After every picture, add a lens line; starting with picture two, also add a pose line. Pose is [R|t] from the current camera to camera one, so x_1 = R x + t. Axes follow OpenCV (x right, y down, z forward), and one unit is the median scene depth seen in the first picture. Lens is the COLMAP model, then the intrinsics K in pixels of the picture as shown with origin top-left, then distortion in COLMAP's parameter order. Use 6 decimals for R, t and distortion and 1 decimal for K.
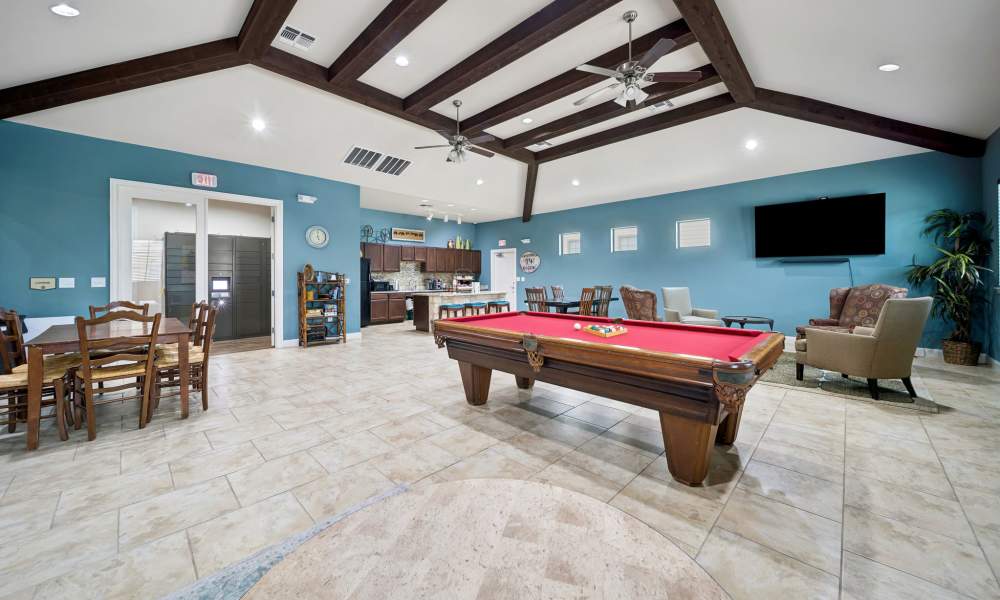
lens RADIAL K [[356.8, 0, 498.9], [0, 356.8, 288.2], [0, 0, 1]] dist [-0.000662, -0.000142]
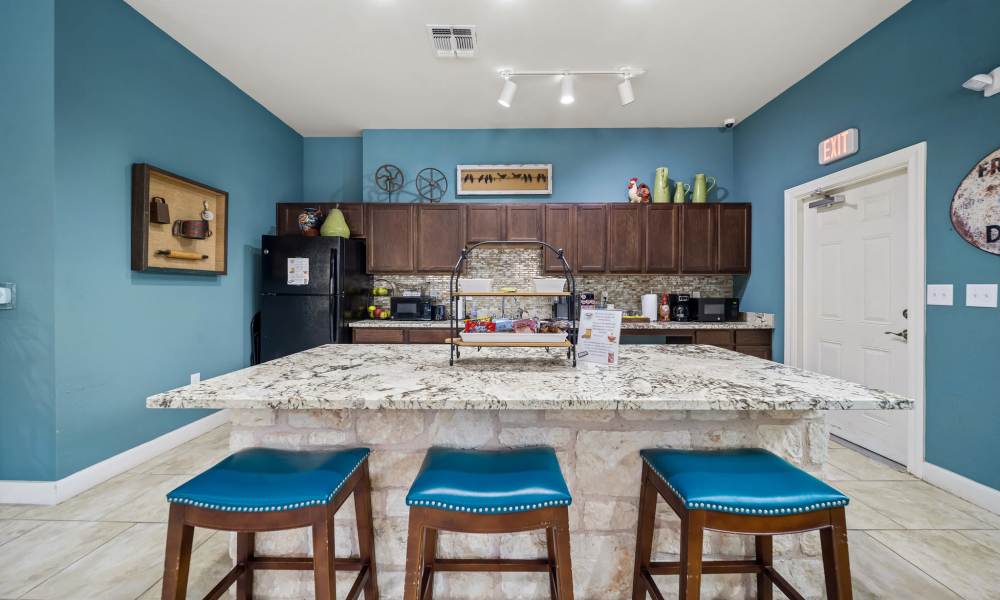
lens RADIAL K [[356.8, 0, 498.9], [0, 356.8, 288.2], [0, 0, 1]] dist [-0.000662, -0.000142]
pose [[0.688139, 0.001980, -0.725576, 0.028134], [-0.017796, 0.999742, -0.014149, -0.021416], [0.725360, 0.022649, 0.687997, 0.668994]]
